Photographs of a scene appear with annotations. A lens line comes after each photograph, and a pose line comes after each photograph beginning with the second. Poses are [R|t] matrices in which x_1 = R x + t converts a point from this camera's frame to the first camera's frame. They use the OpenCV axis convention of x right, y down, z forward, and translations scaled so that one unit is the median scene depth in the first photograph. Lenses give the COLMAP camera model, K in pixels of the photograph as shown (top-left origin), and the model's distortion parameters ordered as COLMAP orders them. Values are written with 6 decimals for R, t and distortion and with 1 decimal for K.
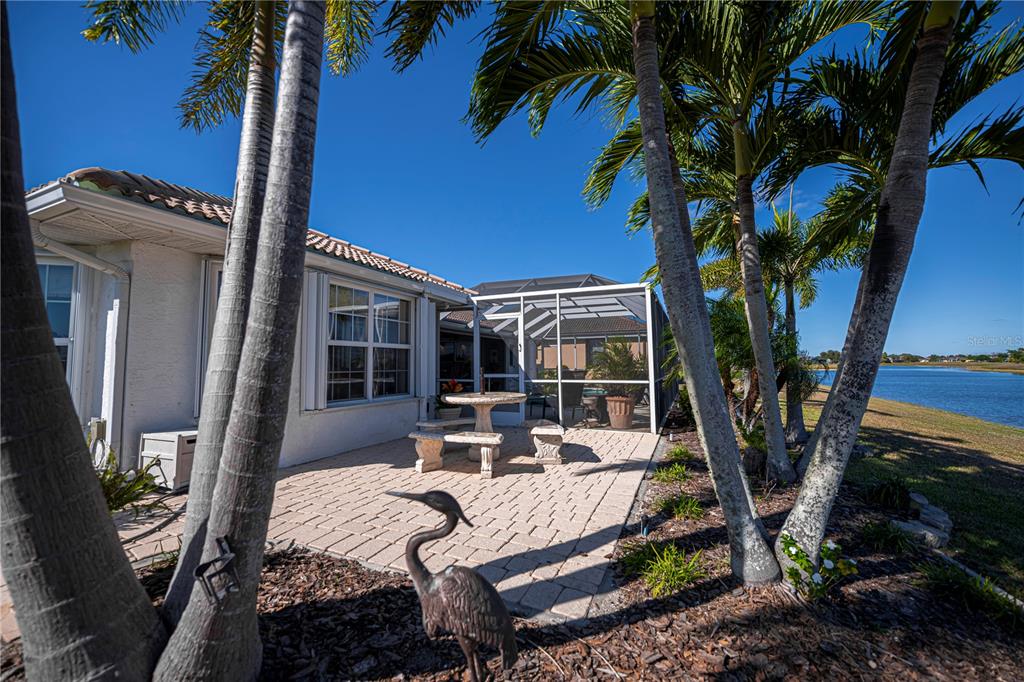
lens RADIAL K [[411.2, 0, 517.8], [0, 411.2, 336.0], [0, 0, 1]] dist [-0.014537, -0.000243]
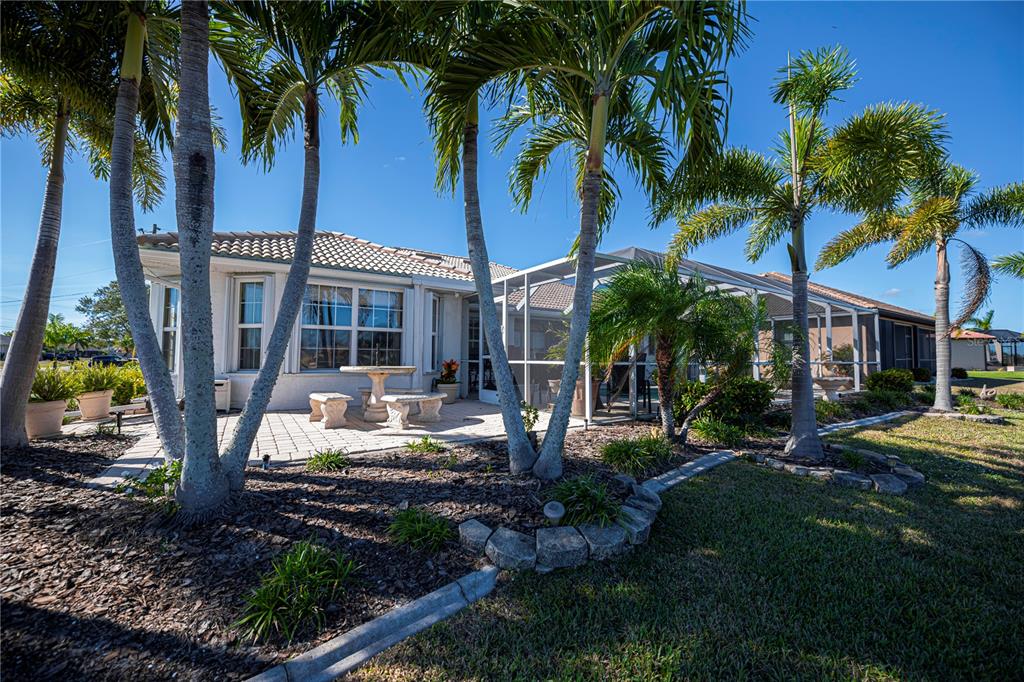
lens RADIAL K [[411.2, 0, 517.8], [0, 411.2, 336.0], [0, 0, 1]] dist [-0.014537, -0.000243]
pose [[0.832821, -0.004619, -0.553524, 0.709065], [0.016477, 0.999729, 0.016448, 0.028979], [0.553298, -0.022819, 0.832671, 0.174212]]
